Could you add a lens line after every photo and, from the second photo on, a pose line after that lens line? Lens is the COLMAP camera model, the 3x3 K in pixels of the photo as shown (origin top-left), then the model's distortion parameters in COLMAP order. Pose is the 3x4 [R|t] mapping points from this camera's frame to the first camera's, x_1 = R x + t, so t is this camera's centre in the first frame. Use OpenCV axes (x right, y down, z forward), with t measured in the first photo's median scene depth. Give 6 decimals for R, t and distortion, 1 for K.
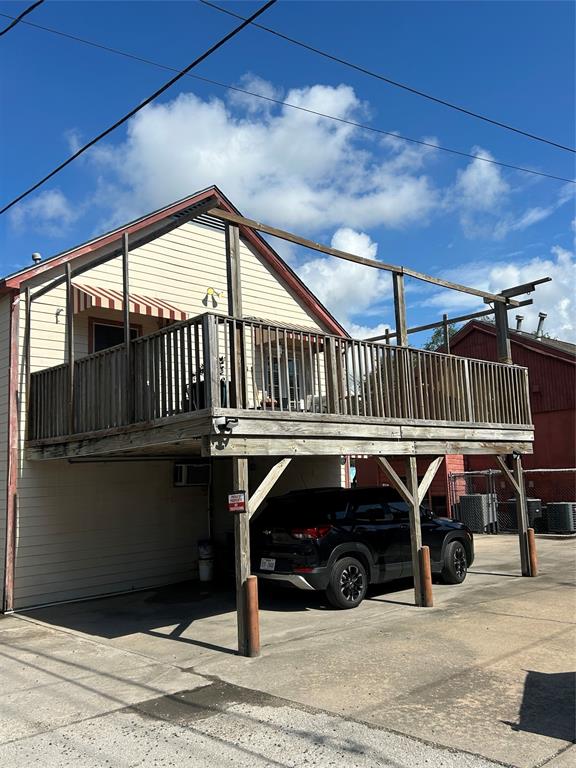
lens RADIAL K [[665.9, 0, 288.3], [0, 665.9, 383.2], [0, 0, 1]] dist [0.005143, 0.001528]
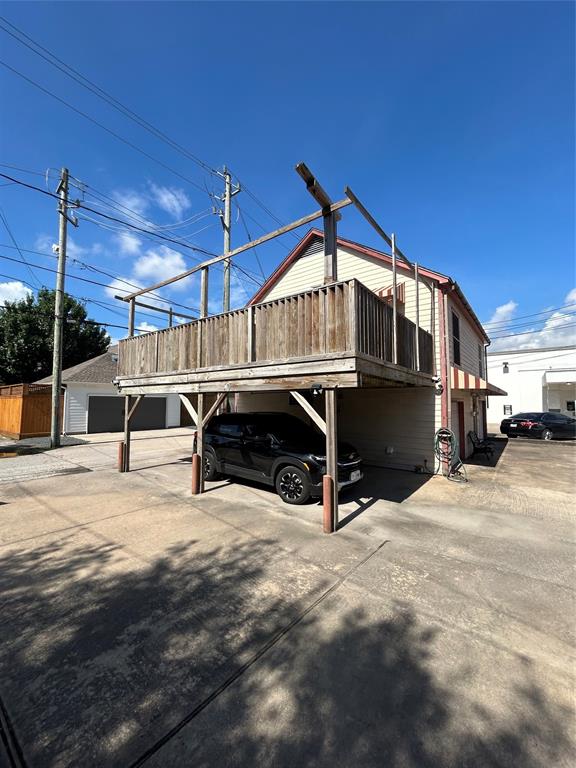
lens RADIAL K [[309.0, 0, 285.1], [0, 309.0, 382.8], [0, 0, 1]] dist [0.001792, 0.001557]
pose [[0.138178, -0.022936, -0.990142, 0.891251], [0.135052, 0.990830, -0.004105, 0.114839], [0.981156, -0.133153, 0.140008, 1.092741]]
